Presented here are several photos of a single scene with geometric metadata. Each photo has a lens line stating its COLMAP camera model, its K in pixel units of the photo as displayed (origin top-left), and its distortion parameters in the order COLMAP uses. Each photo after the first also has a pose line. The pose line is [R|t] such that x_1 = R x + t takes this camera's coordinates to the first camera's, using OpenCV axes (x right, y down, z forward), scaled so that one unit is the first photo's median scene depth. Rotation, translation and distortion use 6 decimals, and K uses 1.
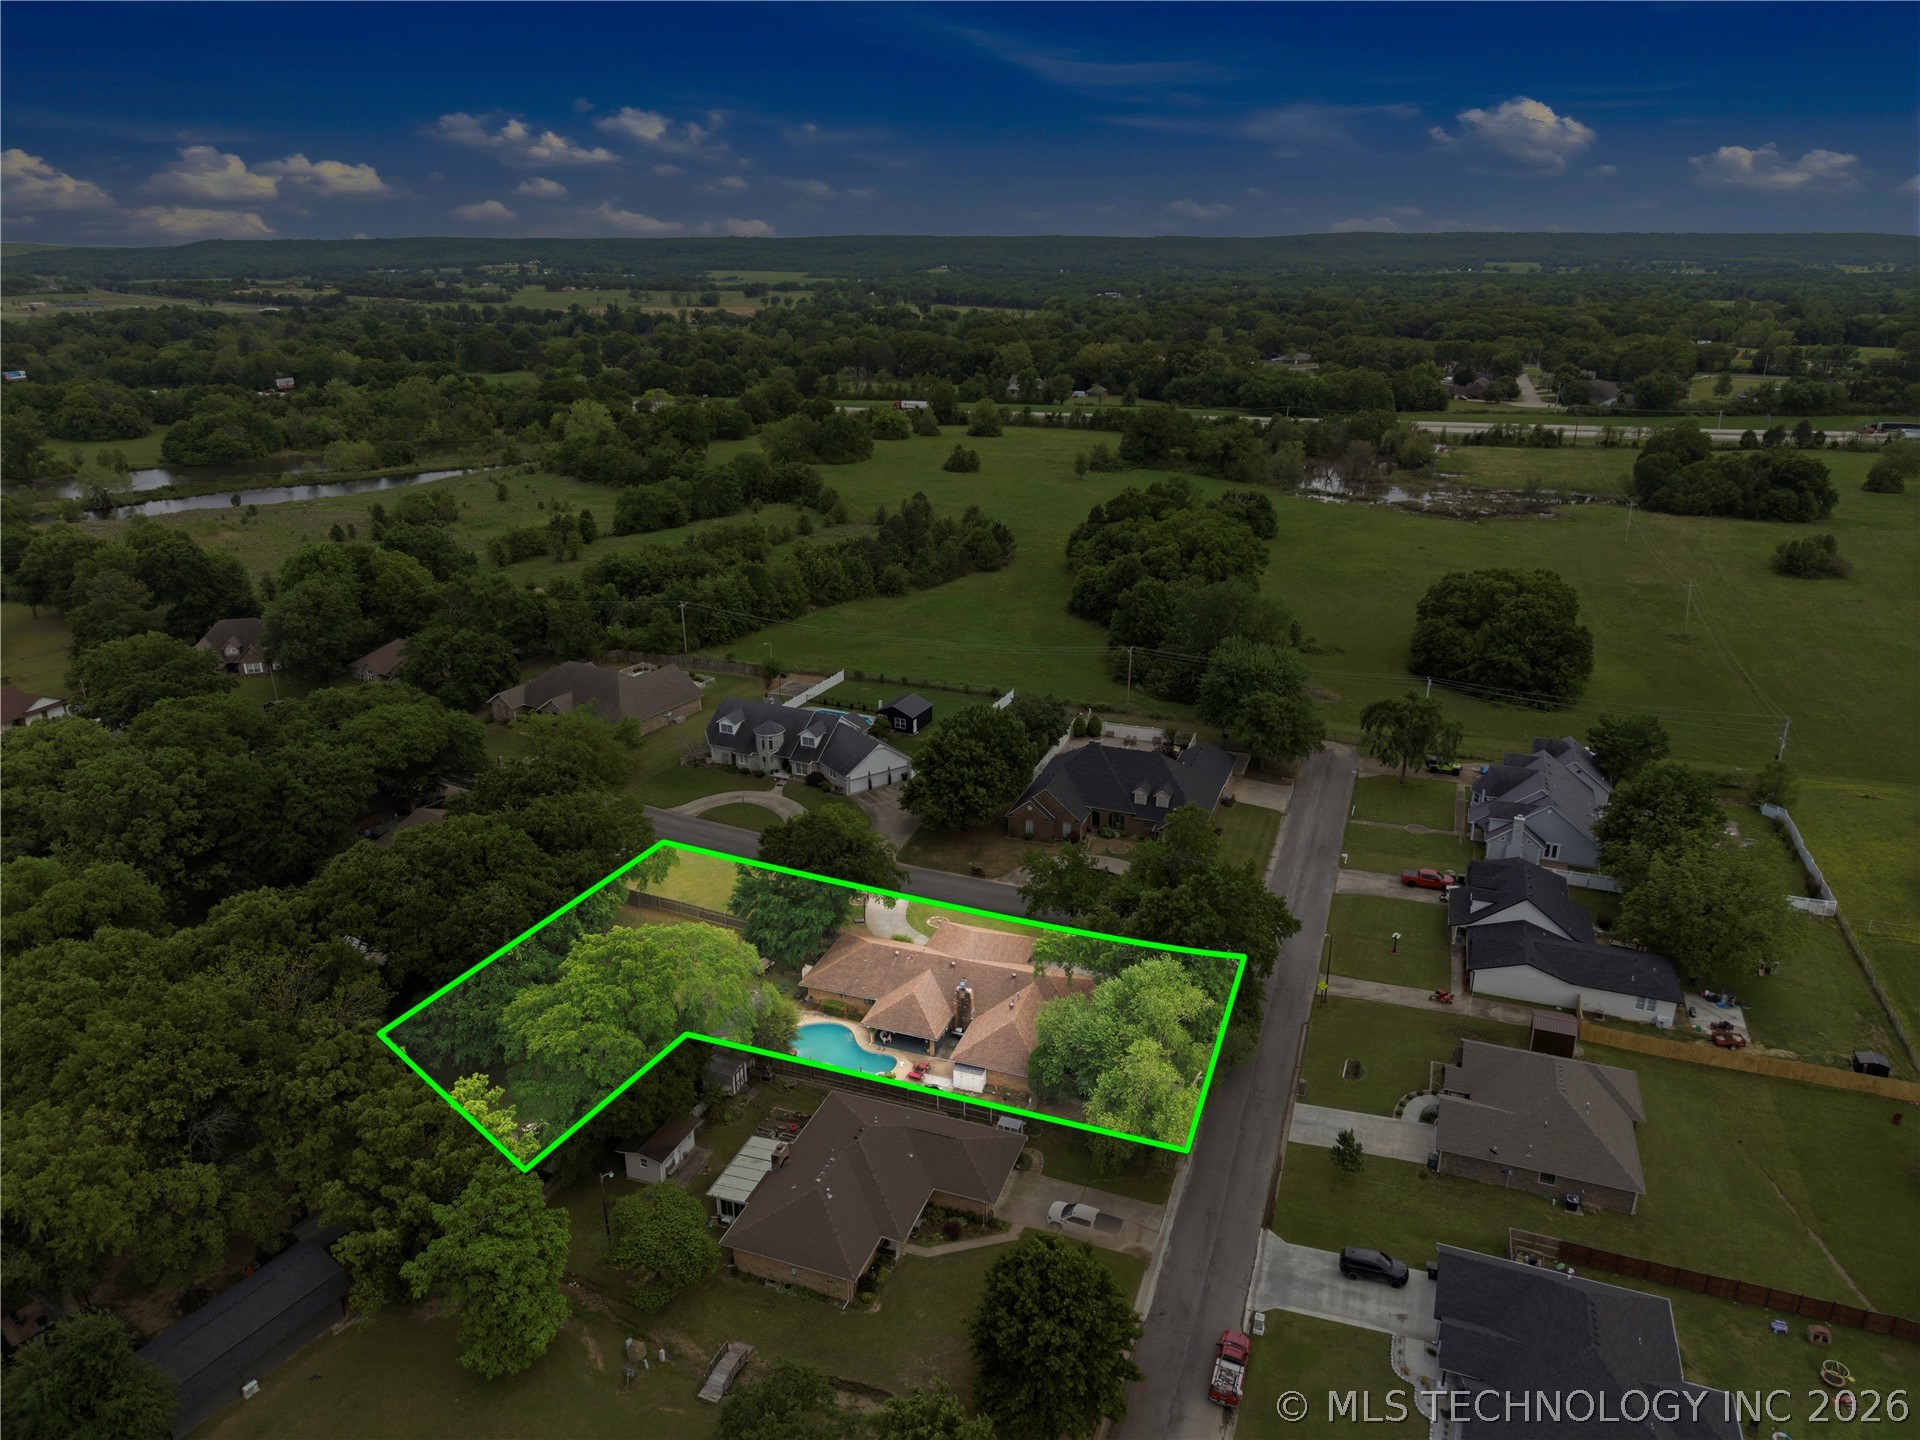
lens RADIAL K [[1274.2, 0, 960.0], [0, 1274.2, 720.0], [0, 0, 1]] dist [0.046436, -0.057615]
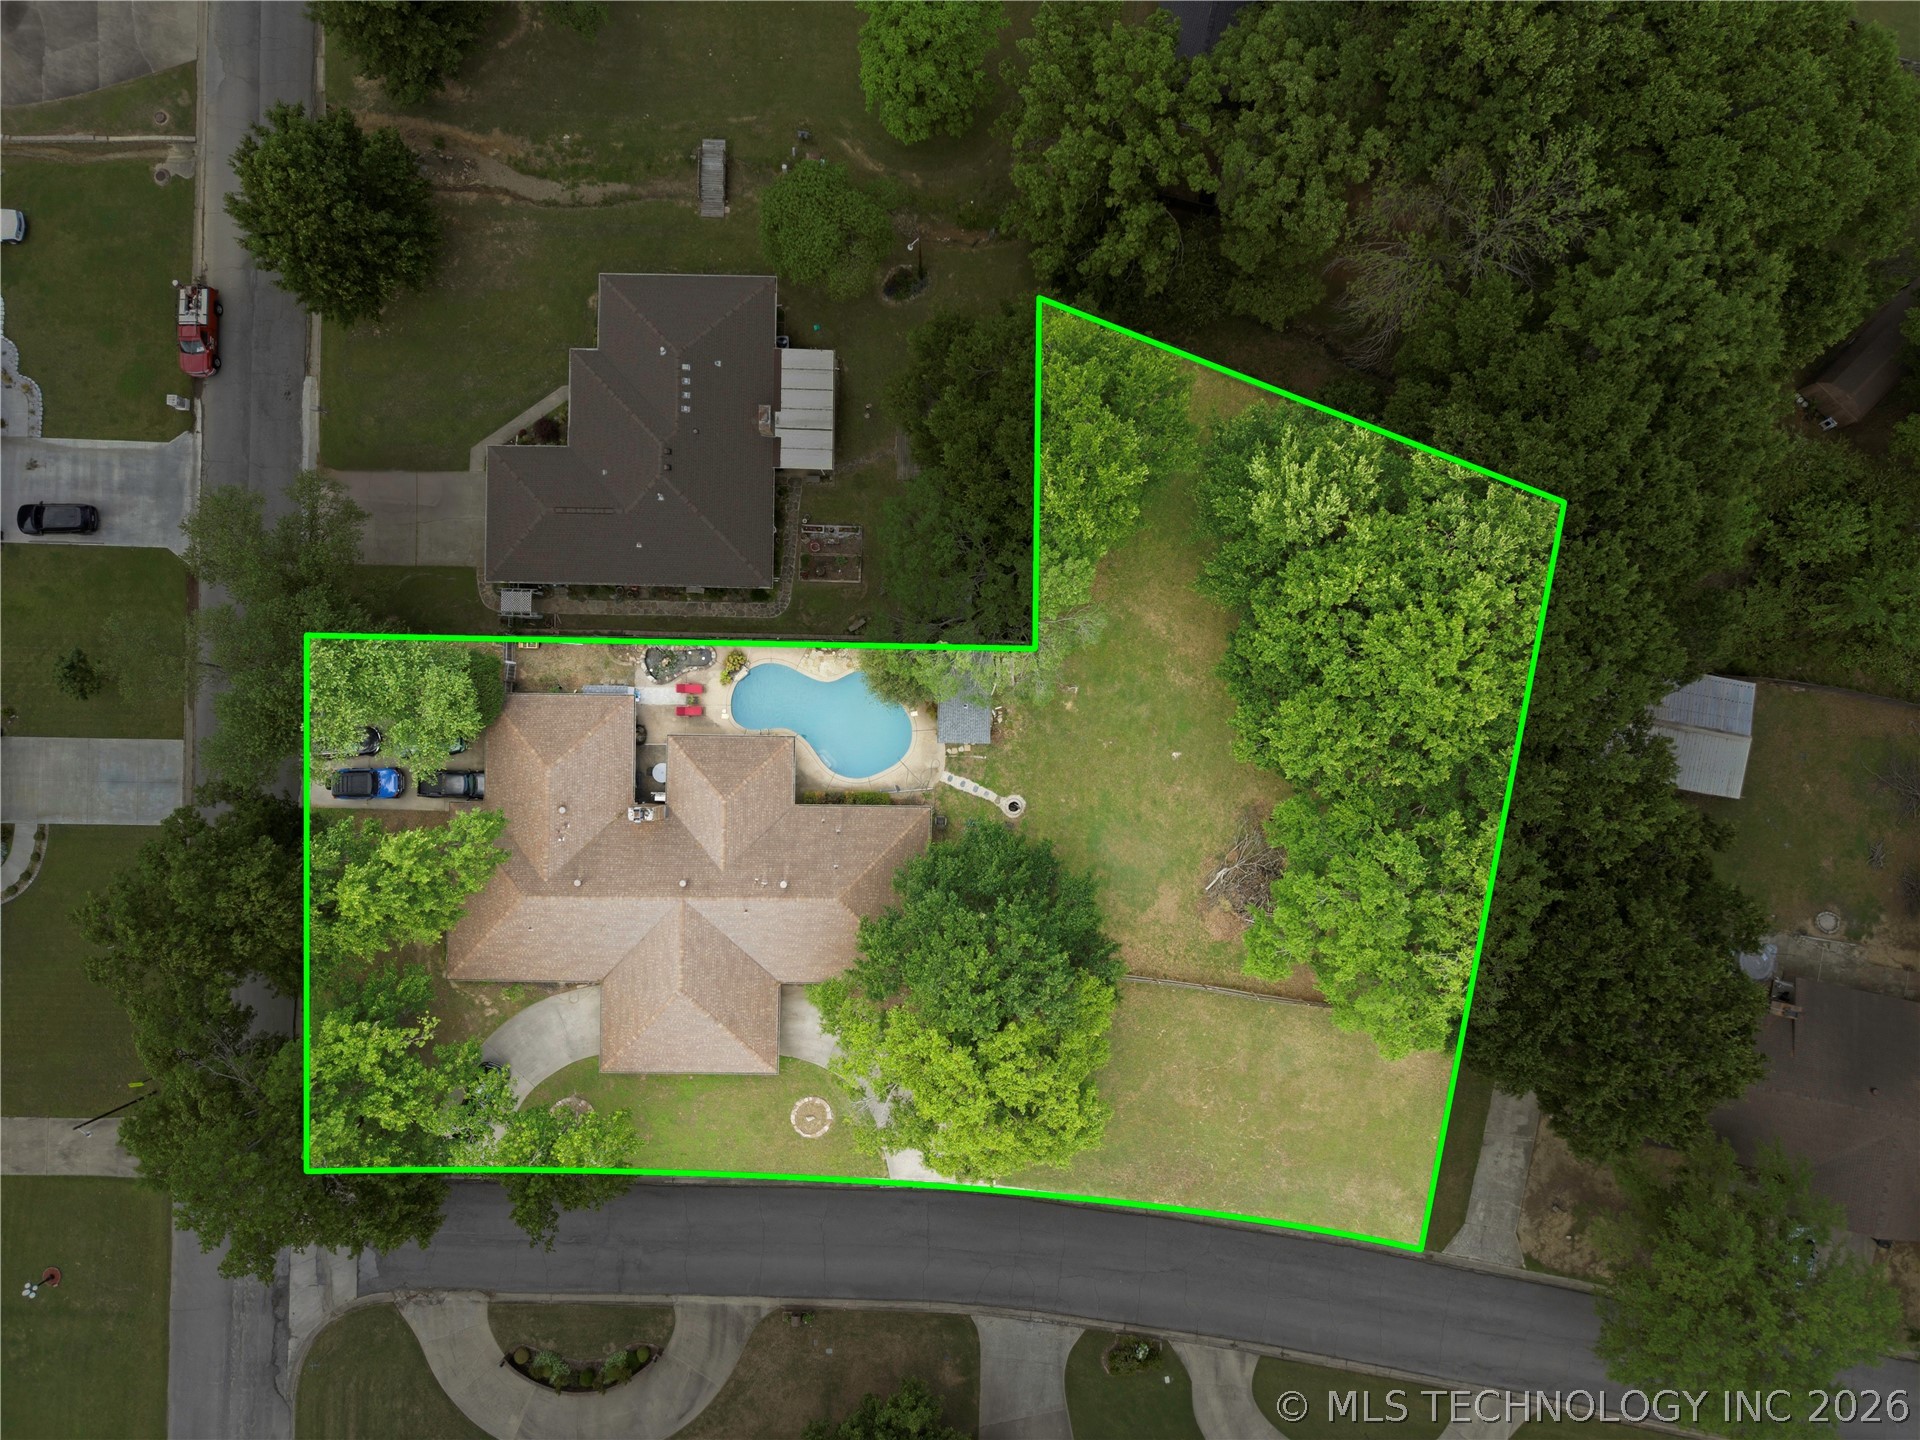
lens RADIAL K [[1274.2, 0, 960.0], [0, 1274.2, 720.0], [0, 0, 1]] dist [0.046436, -0.057615]
pose [[-0.944530, 0.328287, 0.009545, -0.173173], [-0.101452, -0.319287, 0.942212, -0.396440], [0.312363, 0.888979, 0.334881, 0.820920]]
